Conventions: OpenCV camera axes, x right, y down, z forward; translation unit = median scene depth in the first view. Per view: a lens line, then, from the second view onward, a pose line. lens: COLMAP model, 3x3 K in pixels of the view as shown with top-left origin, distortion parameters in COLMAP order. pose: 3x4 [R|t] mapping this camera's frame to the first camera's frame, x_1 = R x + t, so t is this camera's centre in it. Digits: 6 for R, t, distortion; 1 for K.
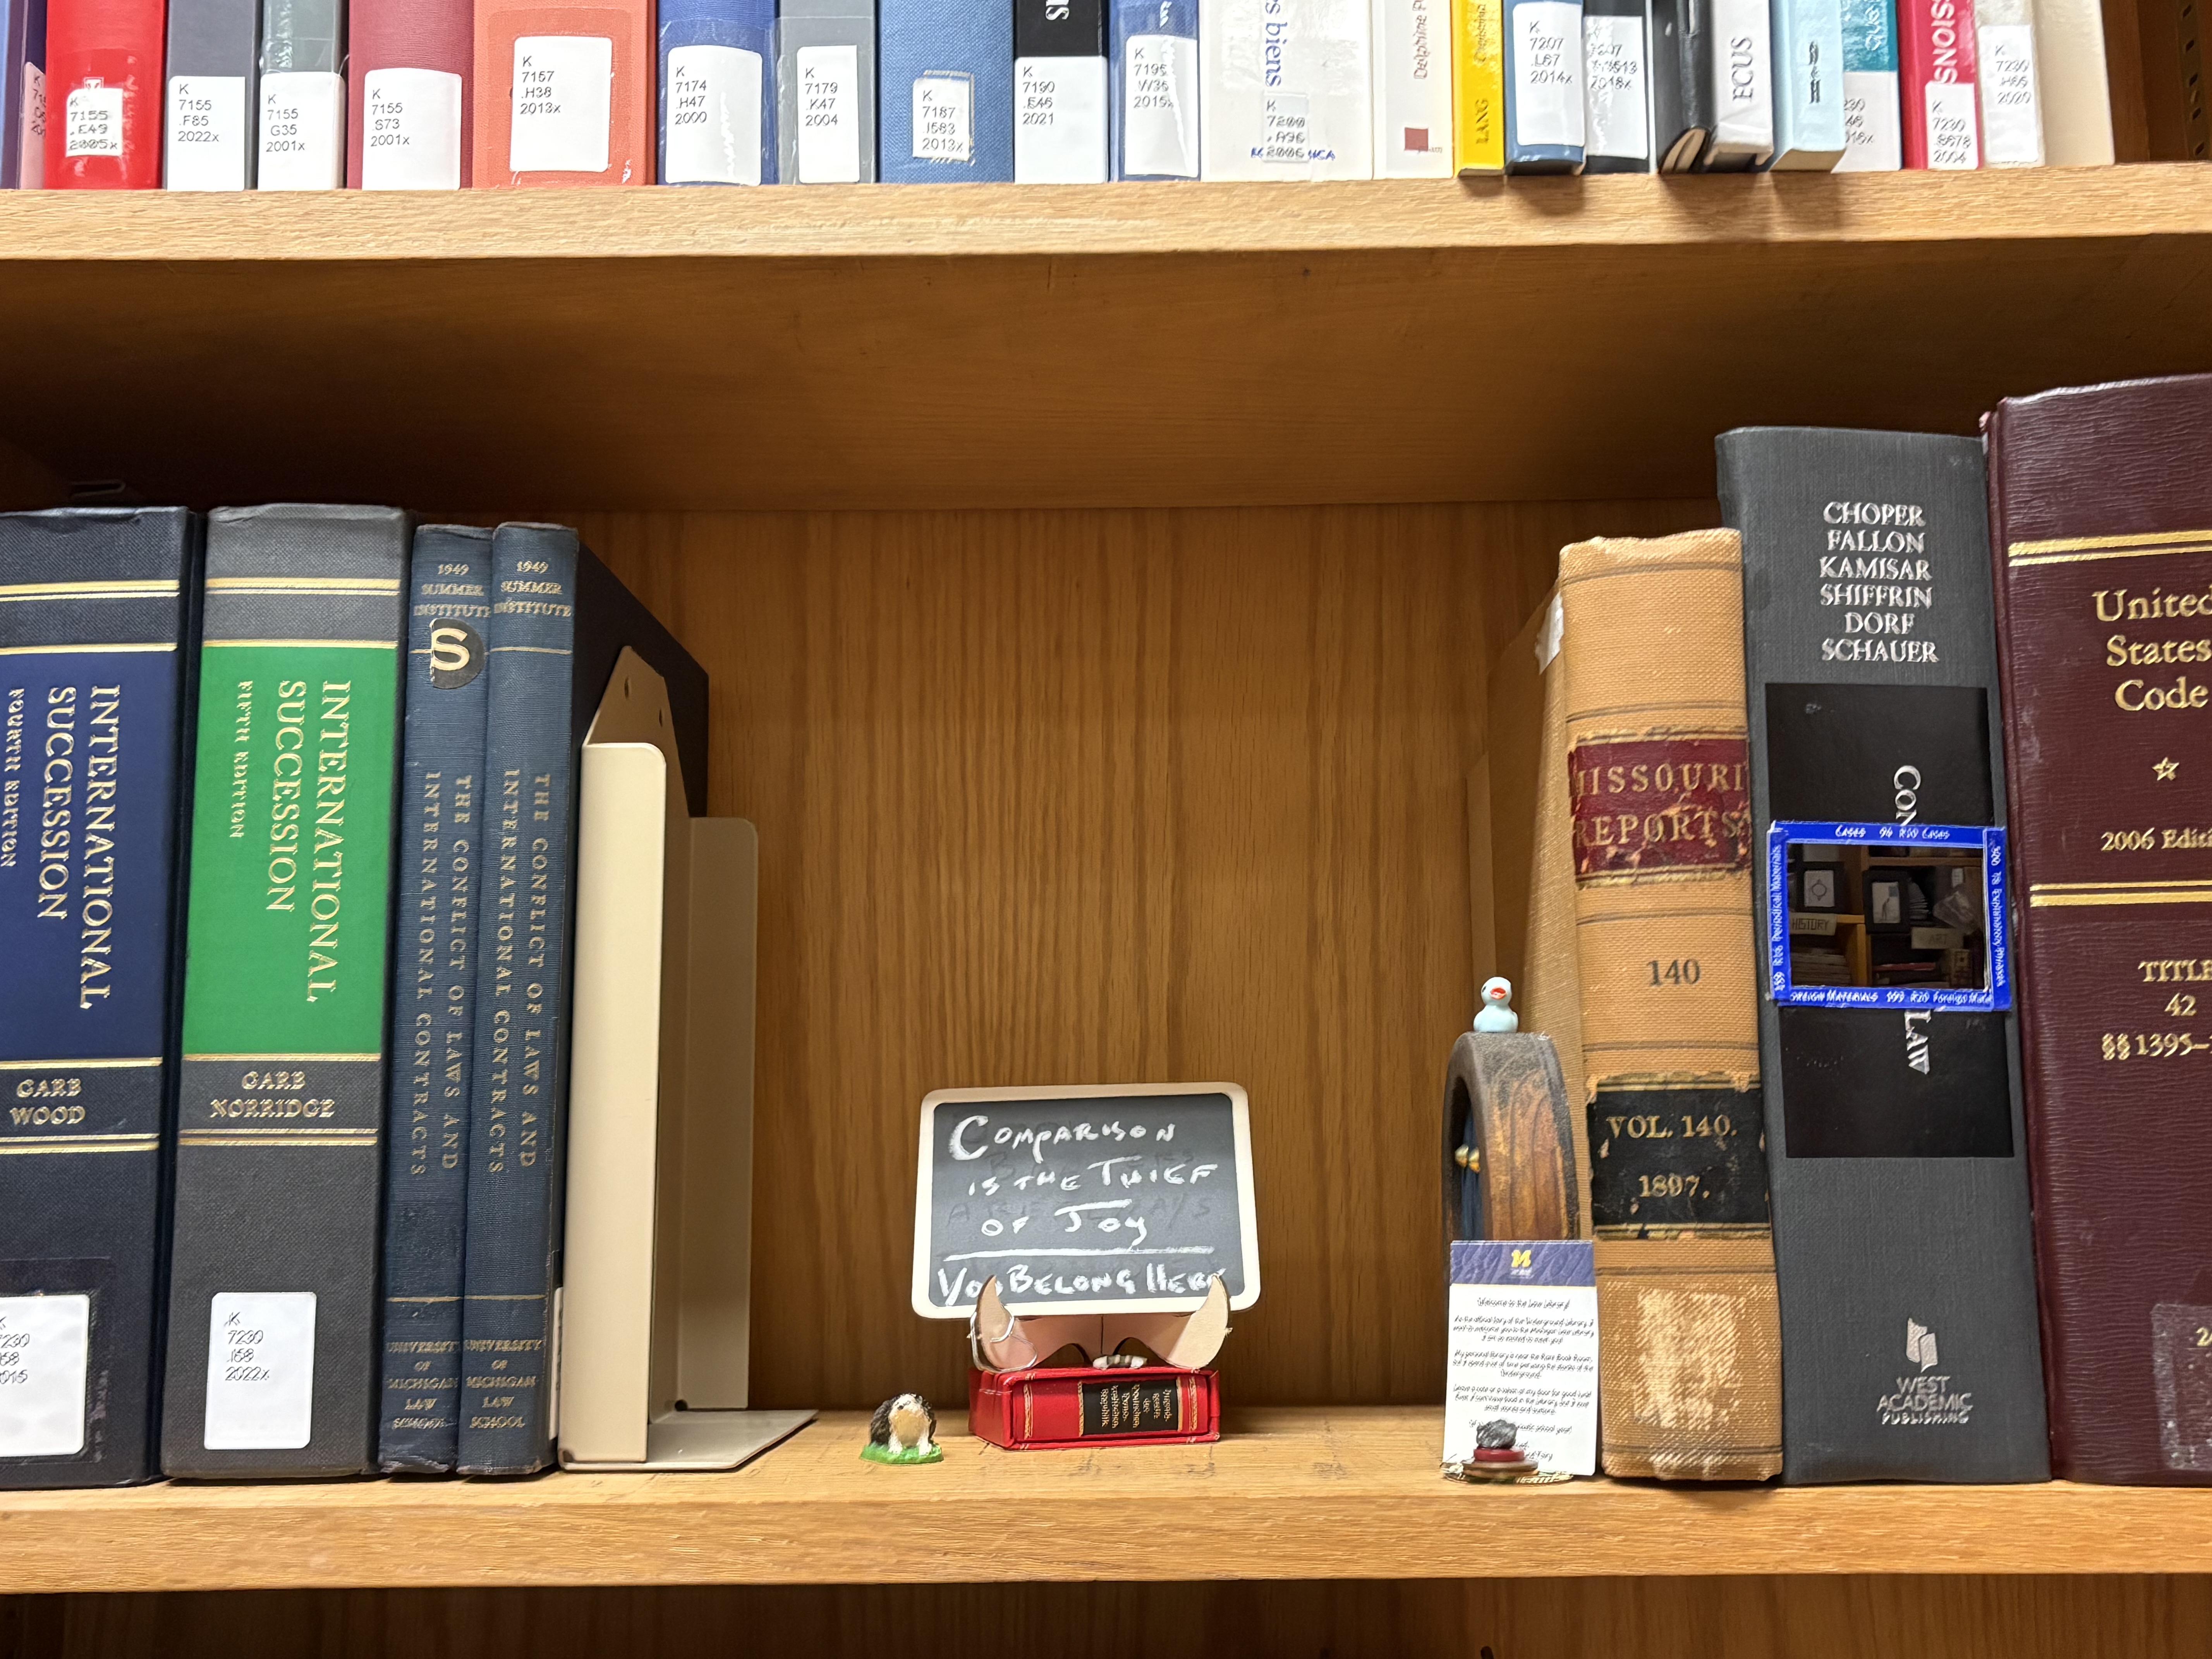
lens RADIAL K [[2188.4, 0, 1109.7], [0, 2188.4, 831.3], [0, 0, 1]] dist [0.013401, 0.000000]
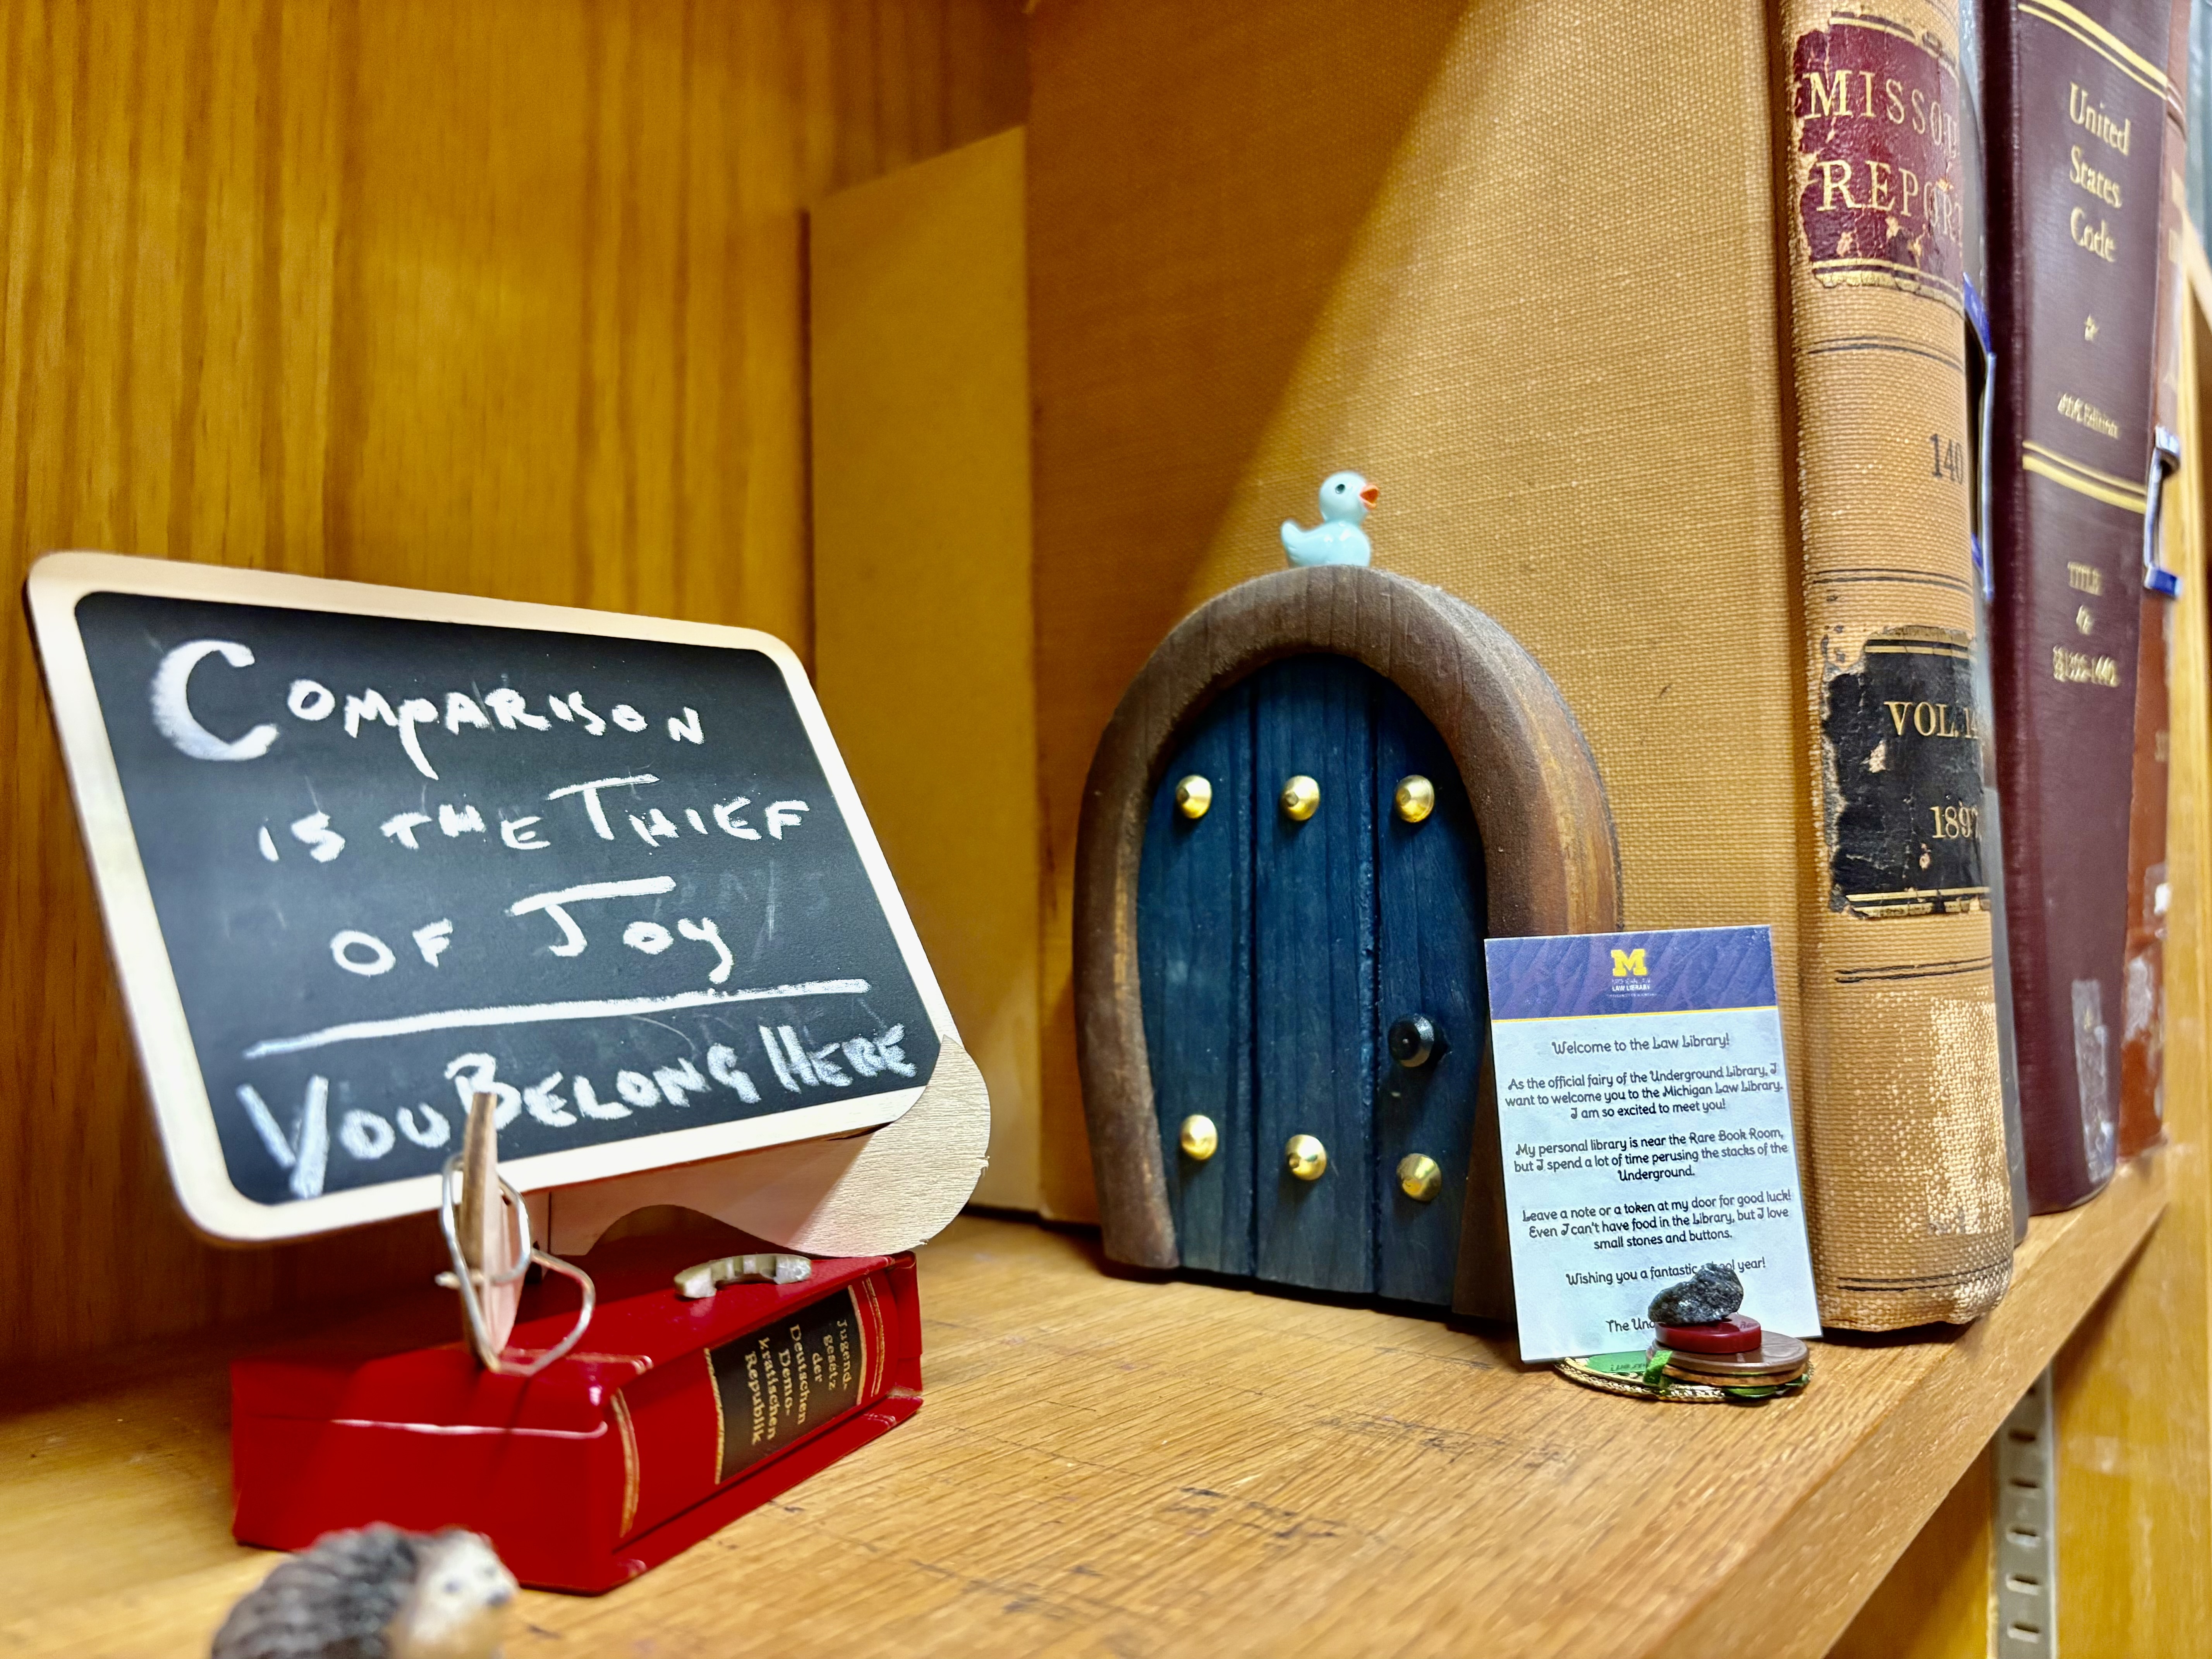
lens RADIAL K [[1734.7, 0, 1108.7], [0, 1734.7, 838.3], [0, 0, 1]] dist [0.022589, -0.048614]
pose [[0.595809, 0.019846, 0.802881, -0.237511], [-0.105304, 0.992995, 0.053599, 0.158810], [-0.796193, -0.116481, 0.593725, 0.871834]]
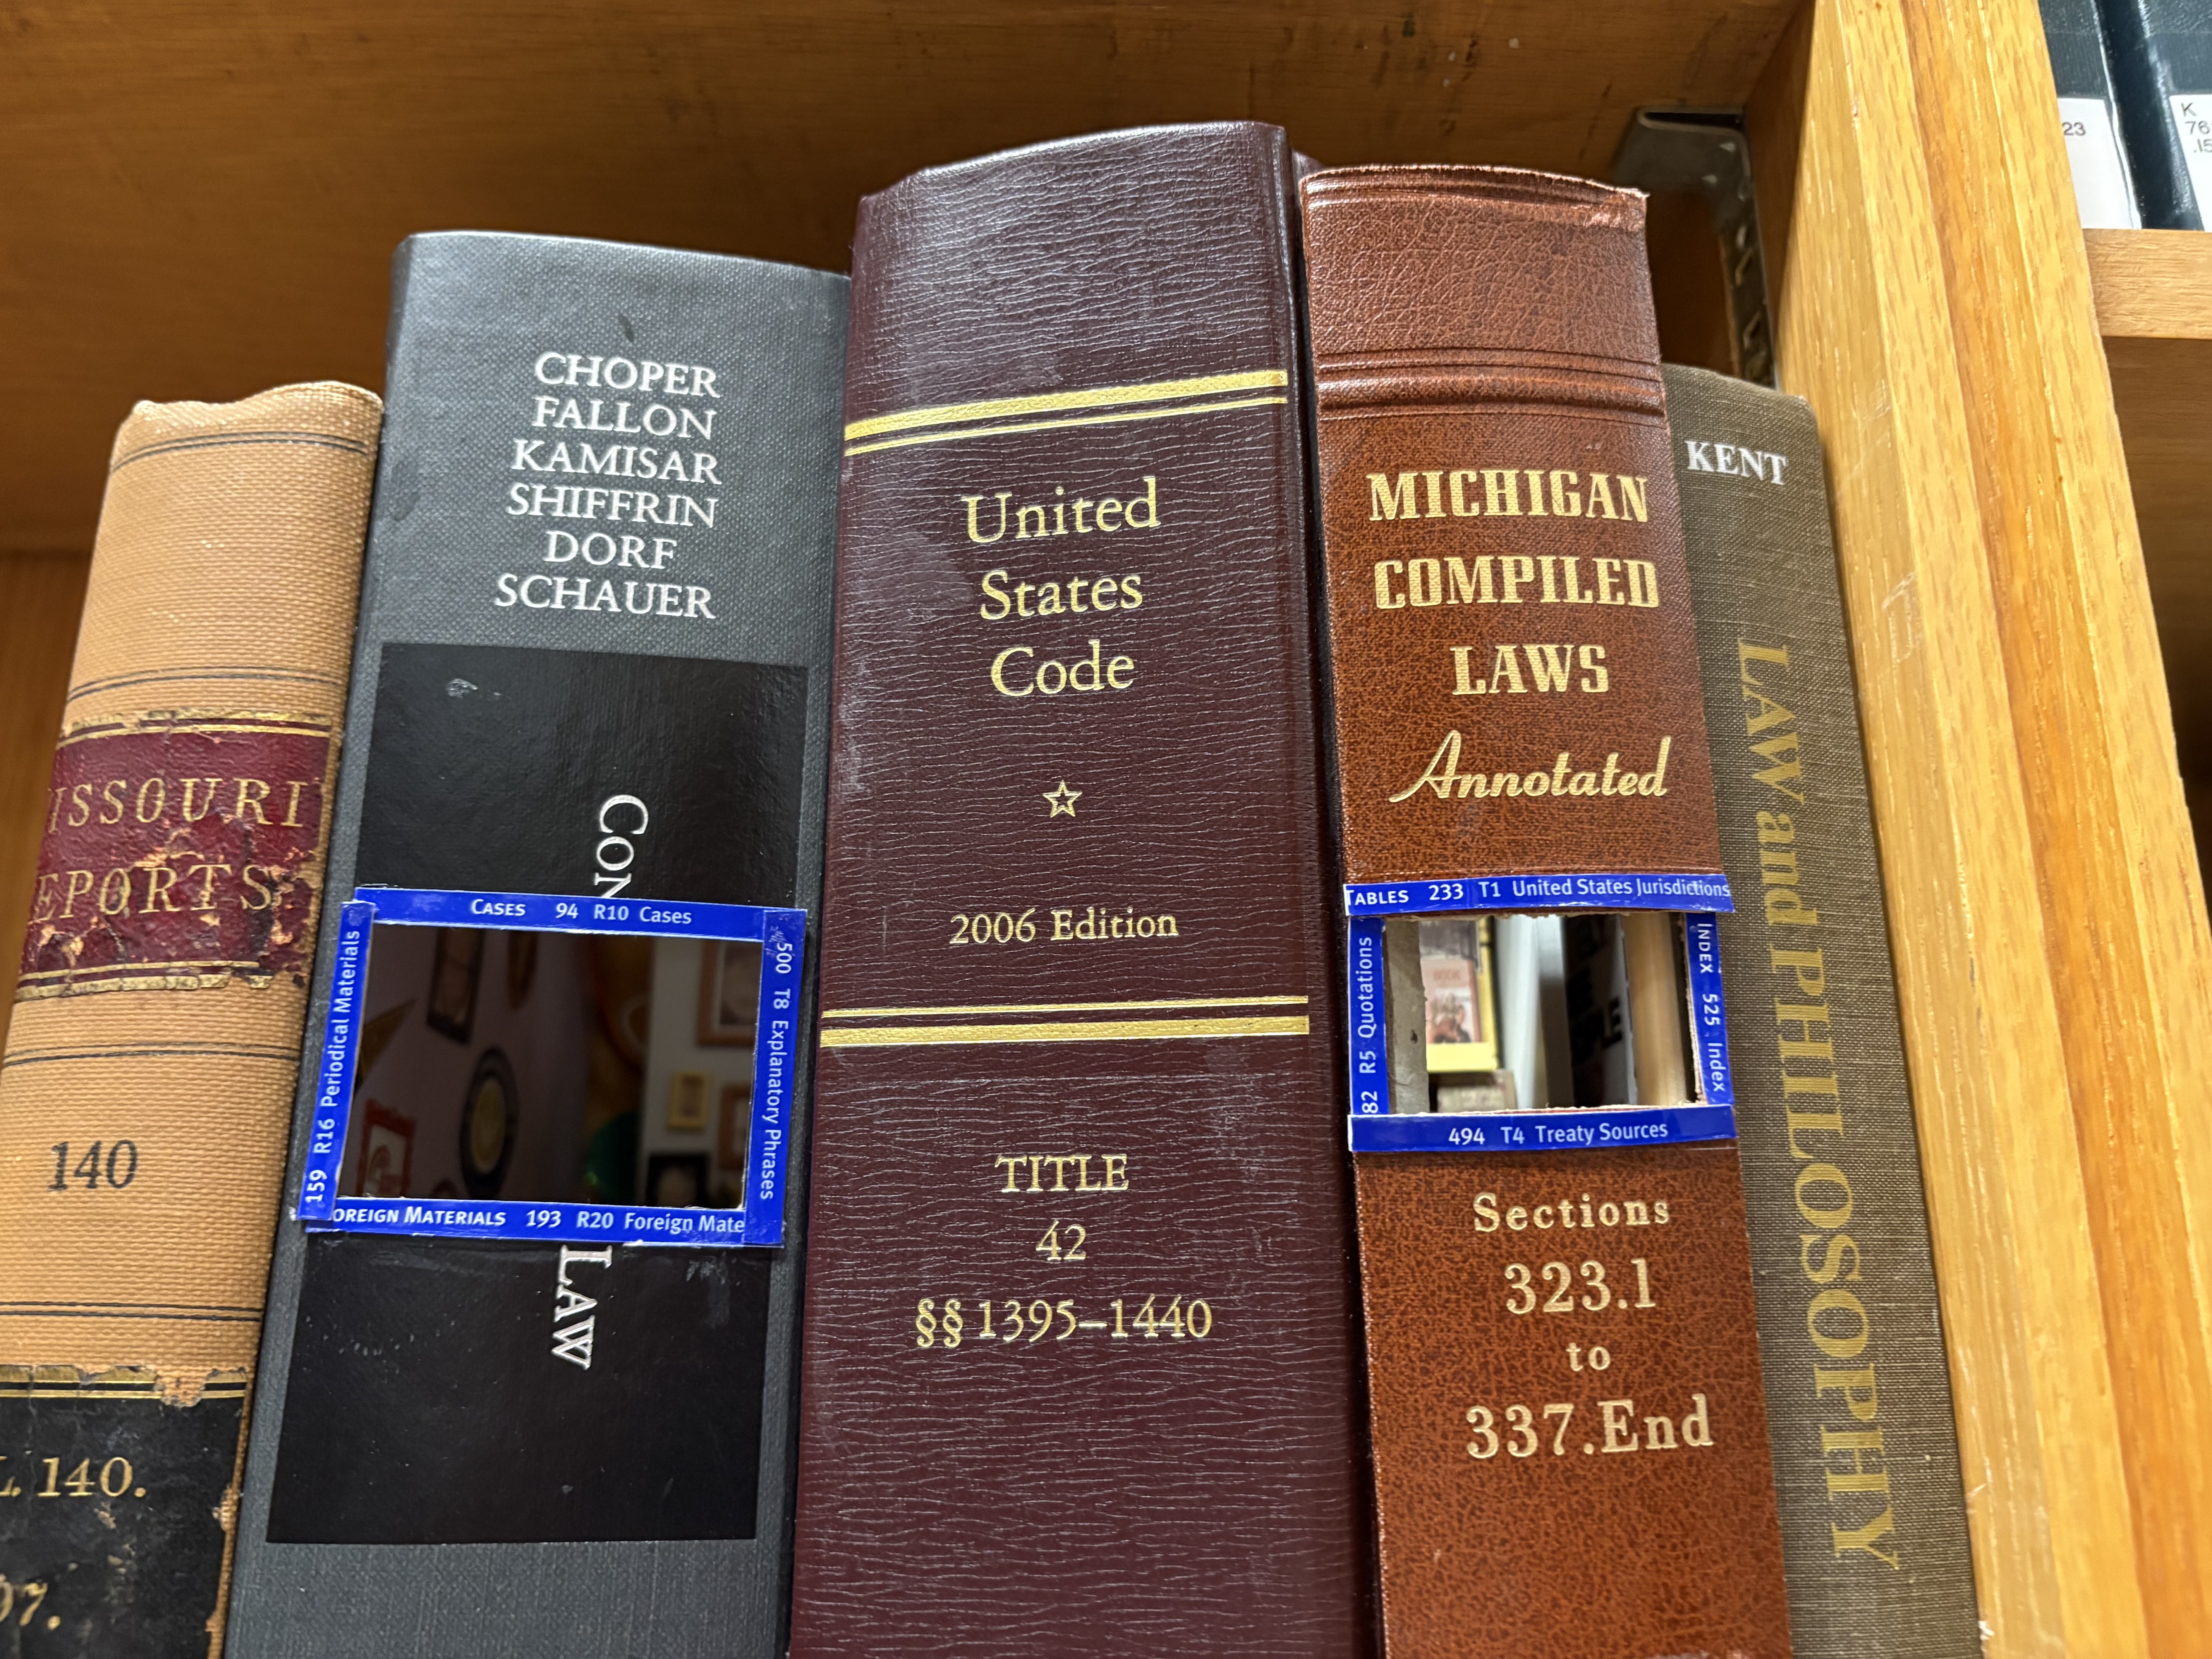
lens RADIAL K [[1734.7, 0, 1108.4], [0, 1734.7, 818.1], [0, 0, 1]] dist [0.022589, -0.048614]
pose [[0.999709, 0.017375, 0.016720, 0.478969], [-0.014874, 0.990102, -0.139559, 0.035971], [-0.018979, 0.139270, 0.990073, 0.563179]]
